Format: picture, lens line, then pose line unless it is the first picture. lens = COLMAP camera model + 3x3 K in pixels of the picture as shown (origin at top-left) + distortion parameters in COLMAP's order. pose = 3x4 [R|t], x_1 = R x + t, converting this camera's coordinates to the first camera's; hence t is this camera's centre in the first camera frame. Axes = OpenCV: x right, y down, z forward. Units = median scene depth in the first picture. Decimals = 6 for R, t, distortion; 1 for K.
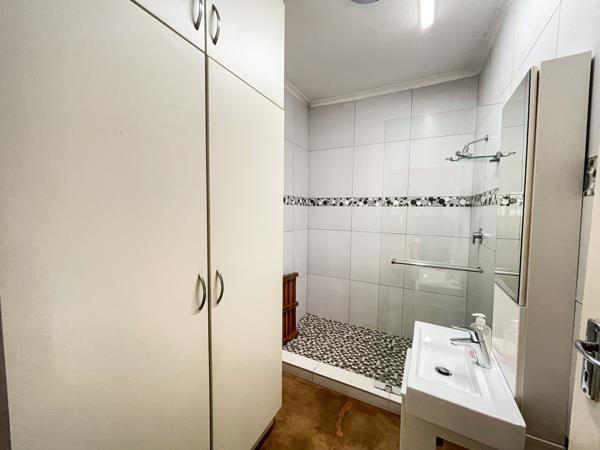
lens RADIAL K [[238.2, 0, 300.0], [0, 238.2, 225.0], [0, 0, 1]] dist [-0.000511, -0.000066]
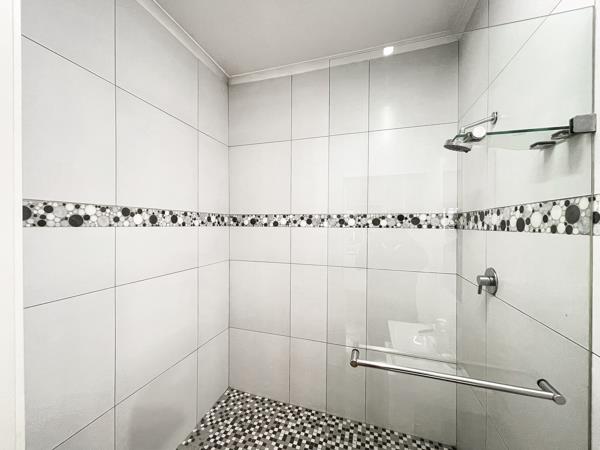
lens RADIAL K [[238.2, 0, 300.0], [0, 238.2, 225.0], [0, 0, 1]] dist [-0.000511, -0.000066]
pose [[0.983915, -0.006388, 0.178523, 0.127595], [0.017219, 0.998098, -0.059187, -0.045181], [-0.177806, 0.061309, 0.982154, 0.336893]]
